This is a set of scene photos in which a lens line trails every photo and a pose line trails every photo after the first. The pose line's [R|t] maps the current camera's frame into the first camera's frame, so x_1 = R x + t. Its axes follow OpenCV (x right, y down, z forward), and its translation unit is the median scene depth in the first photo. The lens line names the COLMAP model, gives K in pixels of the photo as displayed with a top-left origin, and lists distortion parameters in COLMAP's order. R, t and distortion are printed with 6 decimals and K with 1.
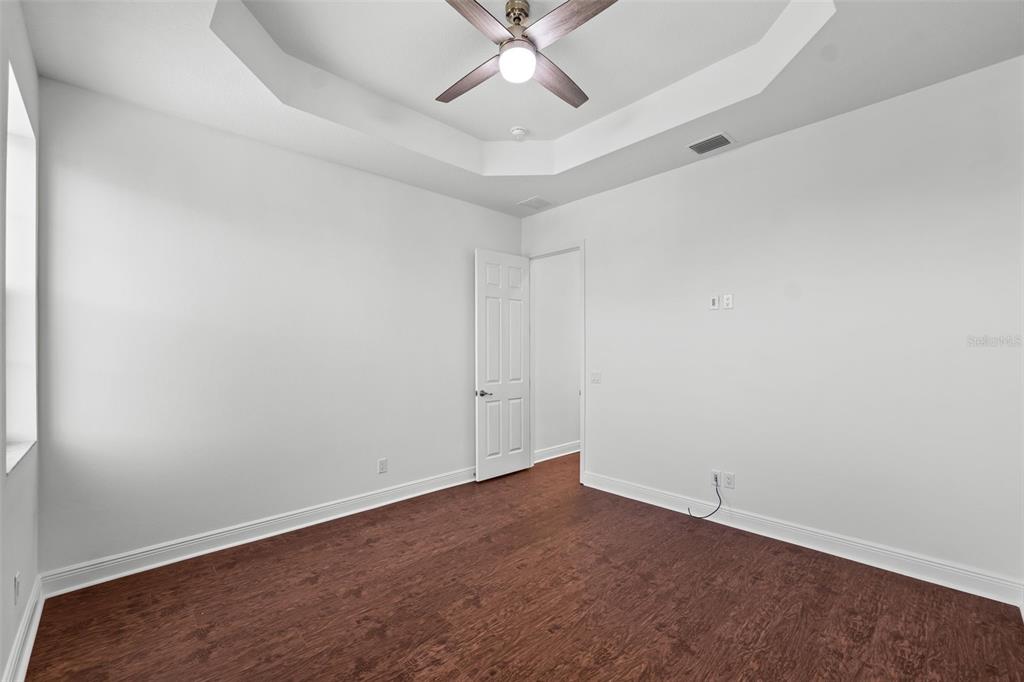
lens RADIAL K [[426.8, 0, 514.8], [0, 426.8, 345.5], [0, 0, 1]] dist [-0.016408, 0.001339]
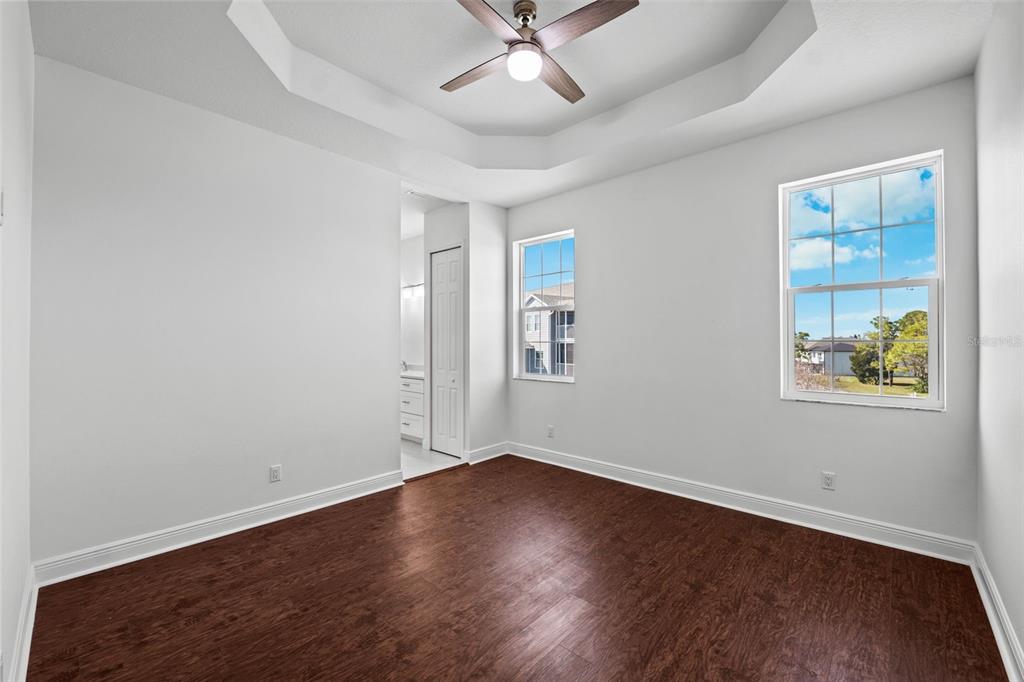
lens RADIAL K [[426.8, 0, 506.0], [0, 426.8, 342.6], [0, 0, 1]] dist [-0.016408, 0.001339]
pose [[-0.998875, 0.009351, -0.046491, 0.089419], [0.010002, 0.999855, -0.013791, 0.042451], [0.046356, -0.014240, -0.998823, 1.942793]]
